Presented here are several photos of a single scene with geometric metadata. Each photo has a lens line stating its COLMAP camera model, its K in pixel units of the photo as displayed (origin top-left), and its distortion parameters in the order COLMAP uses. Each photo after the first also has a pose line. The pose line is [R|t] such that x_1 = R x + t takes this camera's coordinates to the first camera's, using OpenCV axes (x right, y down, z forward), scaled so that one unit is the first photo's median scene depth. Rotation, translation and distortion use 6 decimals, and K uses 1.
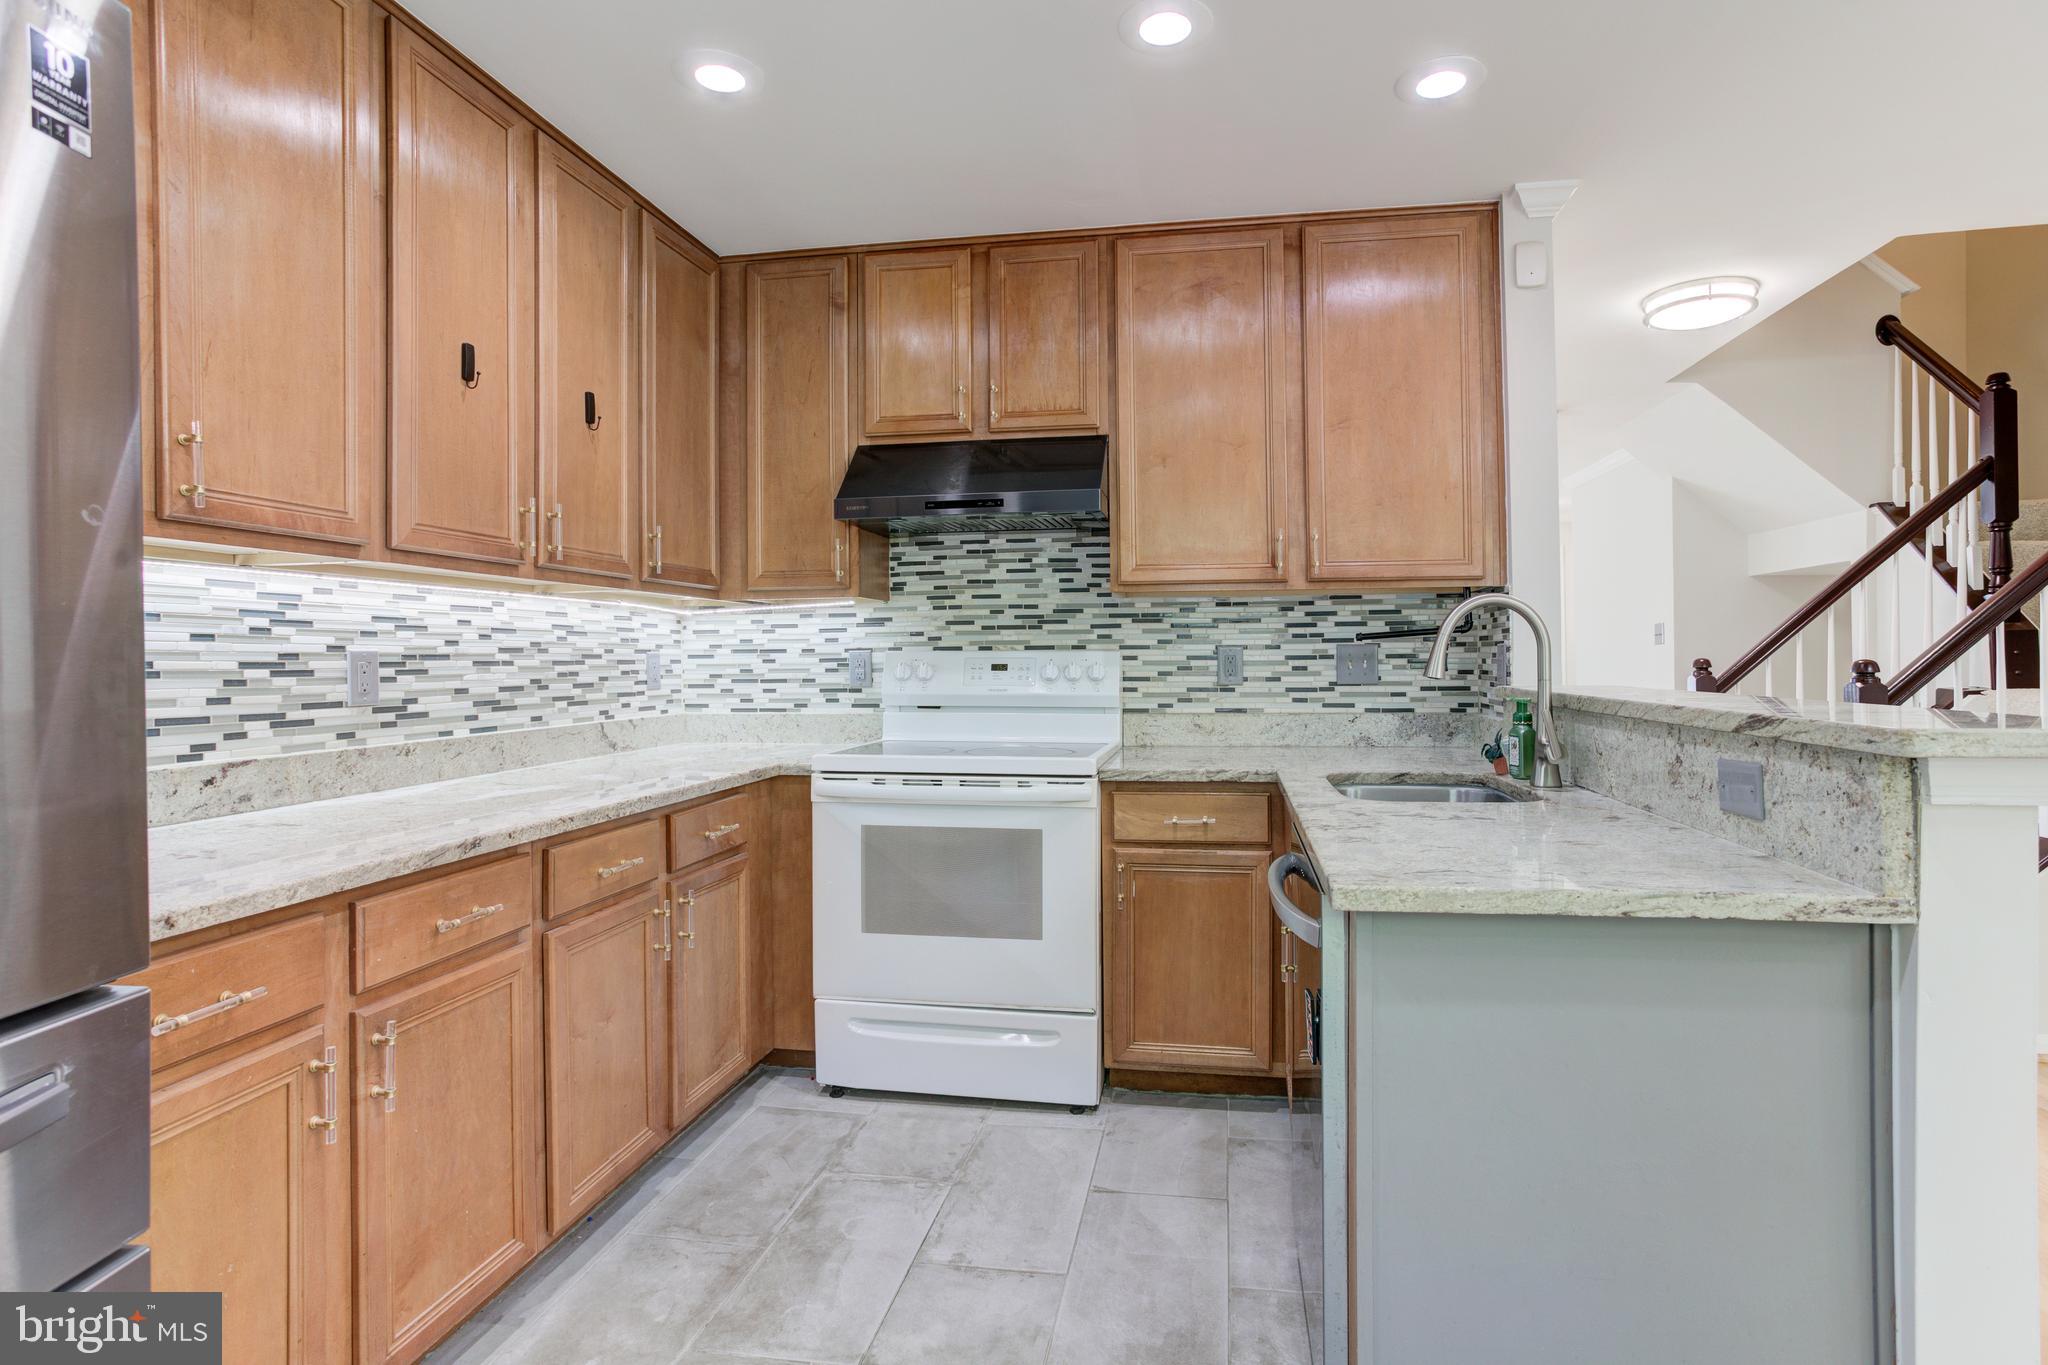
lens RADIAL K [[1024.3, 0, 1059.8], [0, 1024.3, 643.1], [0, 0, 1]] dist [-0.064603, 0.044426]
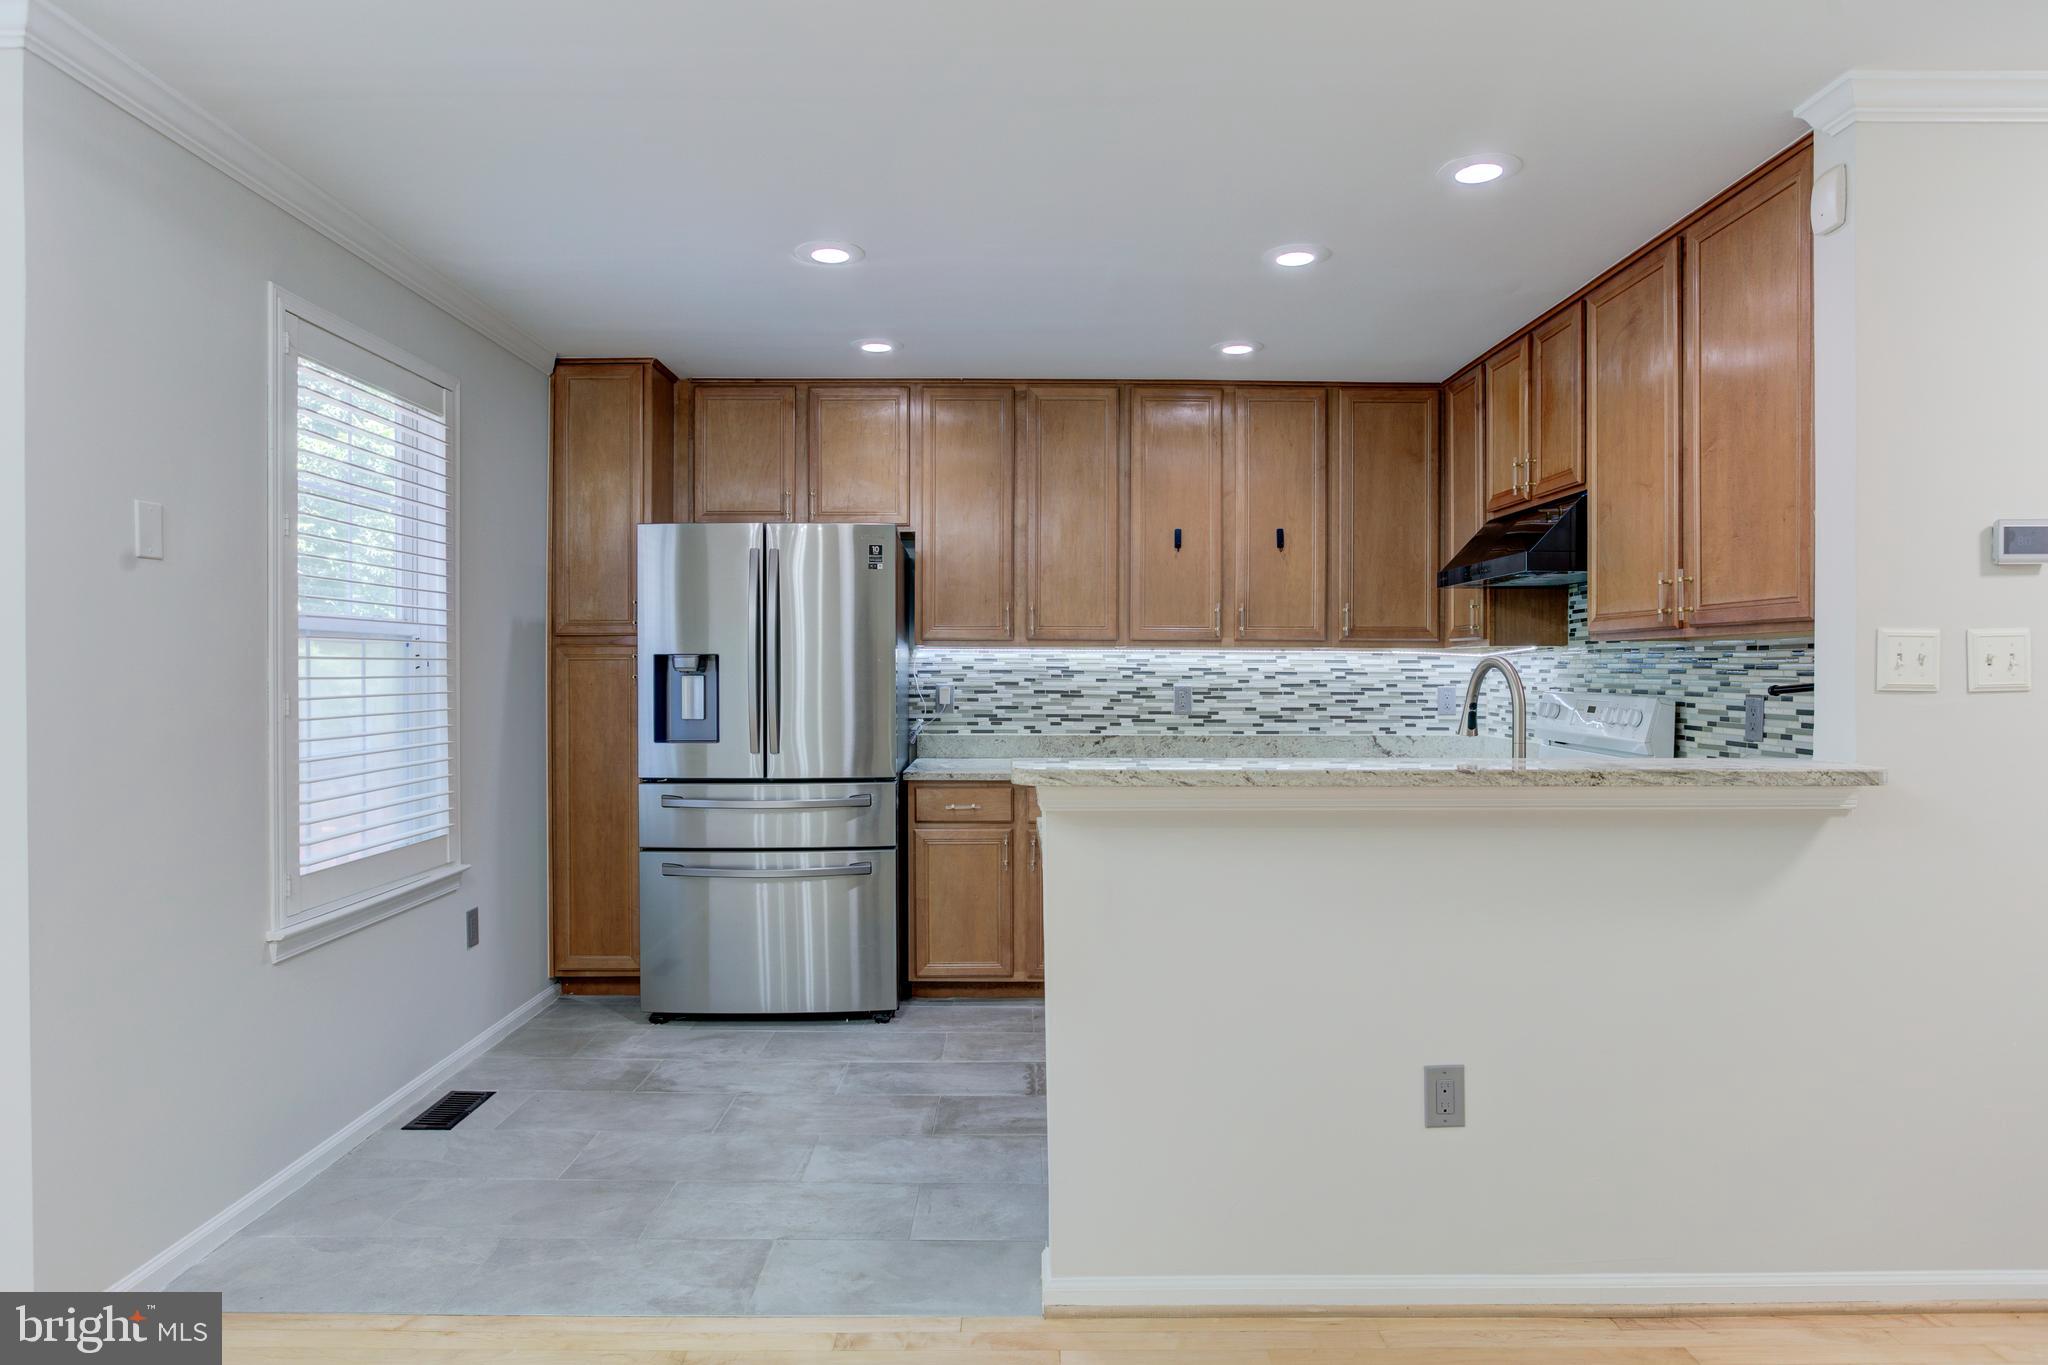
lens RADIAL K [[1130.1, 0, 1012.9], [0, 1130.1, 669.7], [0, 0, 1]] dist [-0.039838, 0.016268]
pose [[0.165450, 0.008921, -0.986178, 1.079362], [0.009056, 0.999903, 0.010564, -0.038315], [0.986177, -0.010678, 0.165354, 0.236135]]
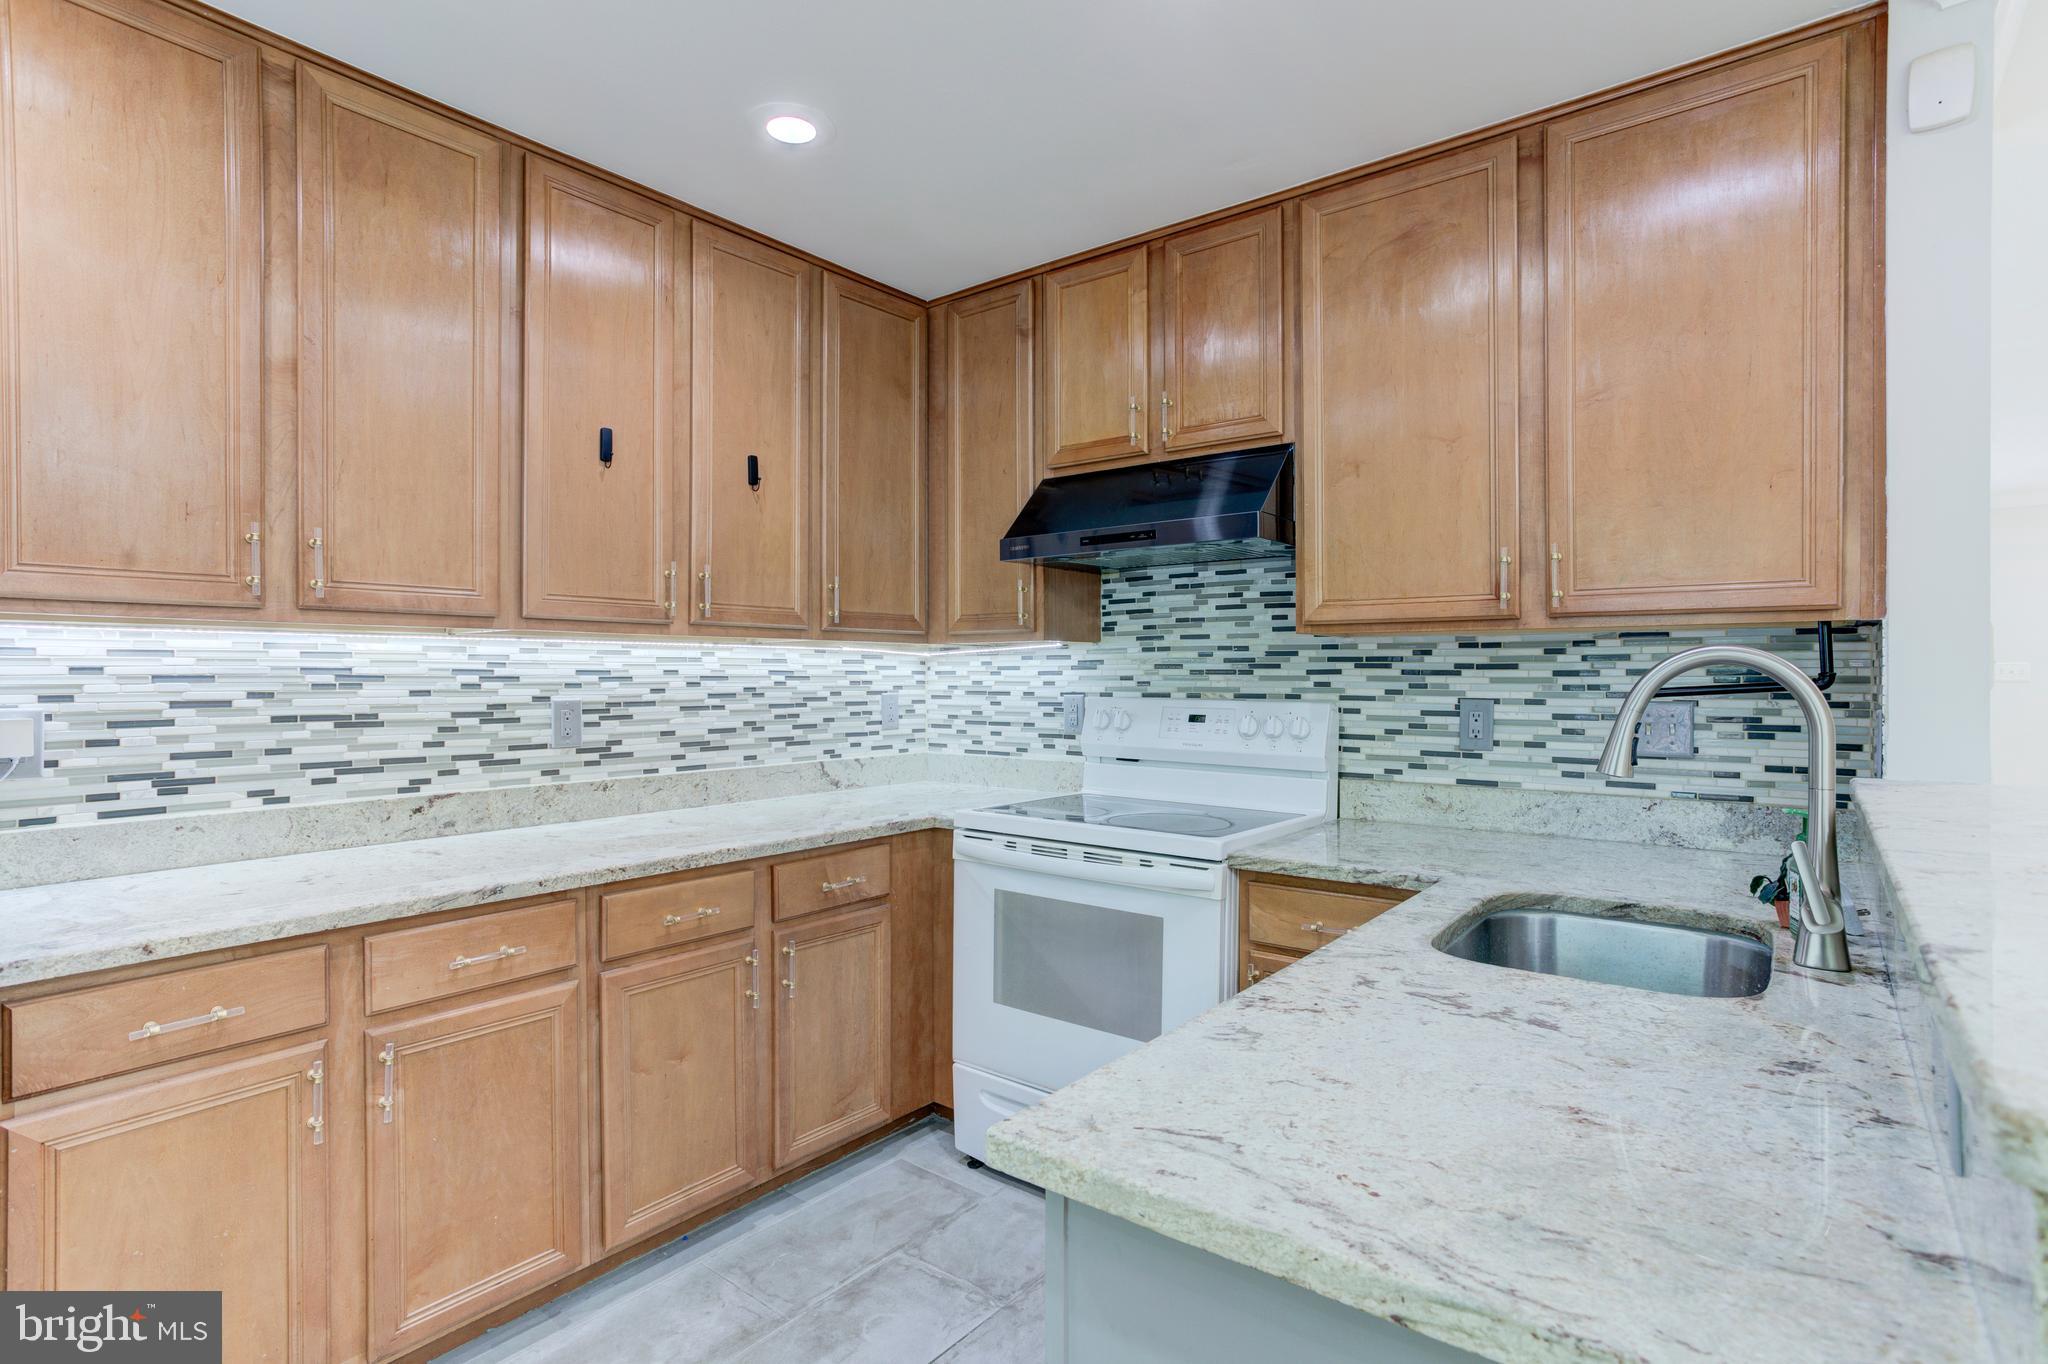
lens RADIAL K [[1017.5, 0, 1017.7], [0, 1017.5, 675.0], [0, 0, 1]] dist [-0.066248, 0.053532]
pose [[0.871774, 0.007148, -0.489857, 0.255444], [0.001038, 0.999864, 0.016436, -0.030649], [0.489908, -0.014837, 0.871648, 0.180790]]
